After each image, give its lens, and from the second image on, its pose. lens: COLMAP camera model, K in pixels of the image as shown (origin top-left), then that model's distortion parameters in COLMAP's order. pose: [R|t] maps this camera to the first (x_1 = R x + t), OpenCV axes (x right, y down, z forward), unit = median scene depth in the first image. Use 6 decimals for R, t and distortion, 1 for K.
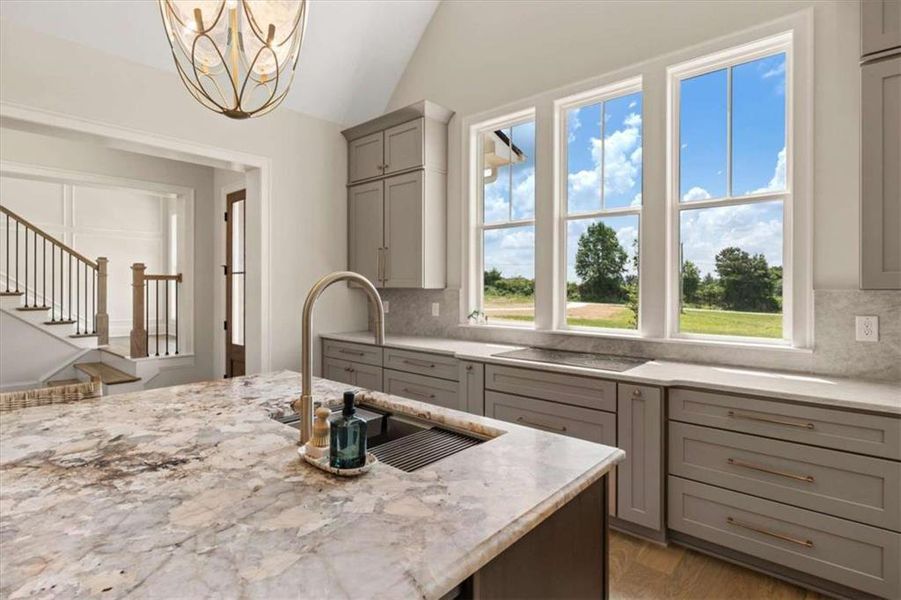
lens RADIAL K [[450.5, 0, 459.2], [0, 450.5, 287.6], [0, 0, 1]] dist [0.002498, 0.000386]
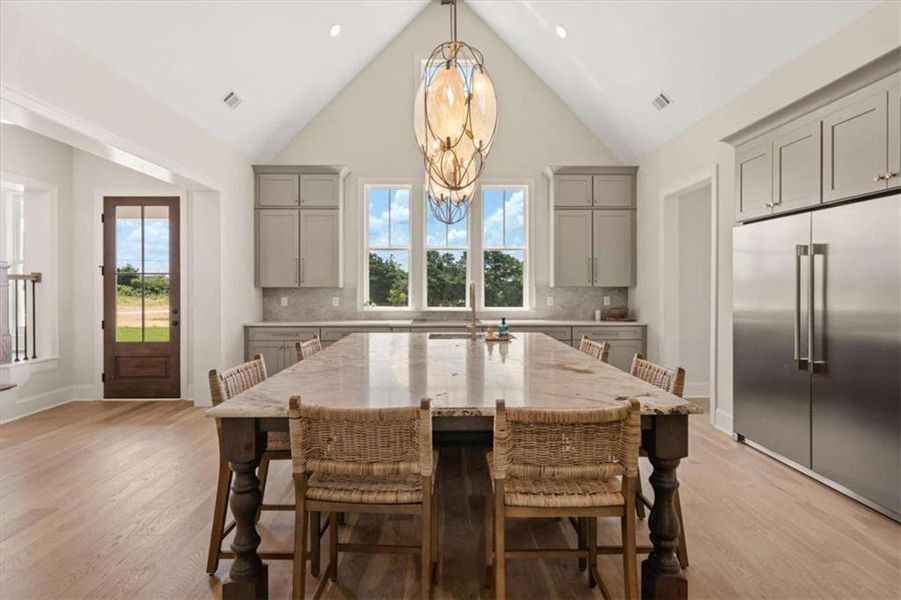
lens RADIAL K [[450.5, 0, 442.9], [0, 450.5, 285.2], [0, 0, 1]] dist [0.002498, 0.000386]
pose [[0.745201, -0.001025, 0.666839, -0.740789], [0.003390, 0.999992, -0.002251, -0.001370], [-0.666832, 0.003938, 0.745198, -0.322567]]
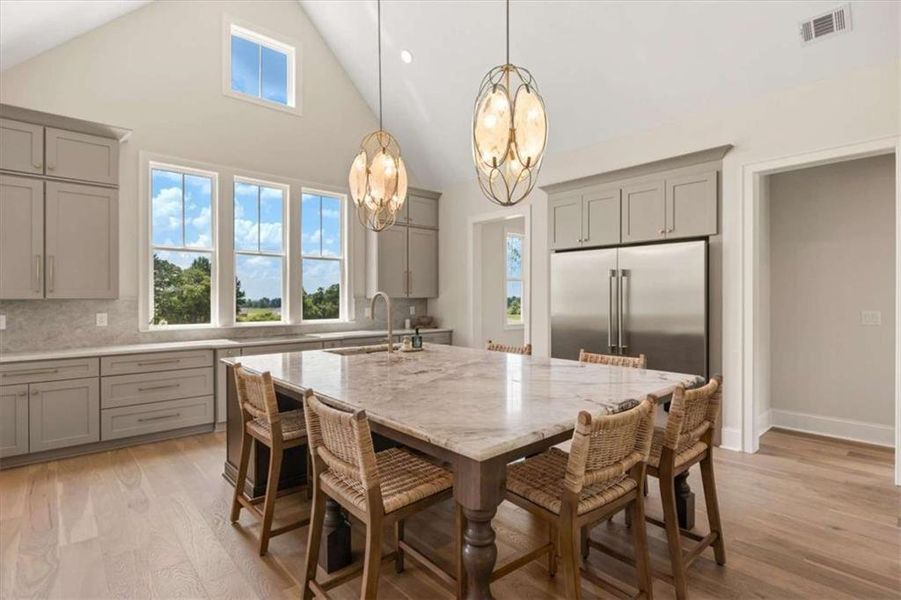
lens RADIAL K [[450.5, 0, 452.8], [0, 450.5, 298.3], [0, 0, 1]] dist [0.002498, 0.000386]
pose [[0.112170, -0.004714, 0.993678, -0.947241], [0.004104, 0.999982, 0.004281, -0.002051], [-0.993681, 0.003598, 0.112188, 0.076525]]
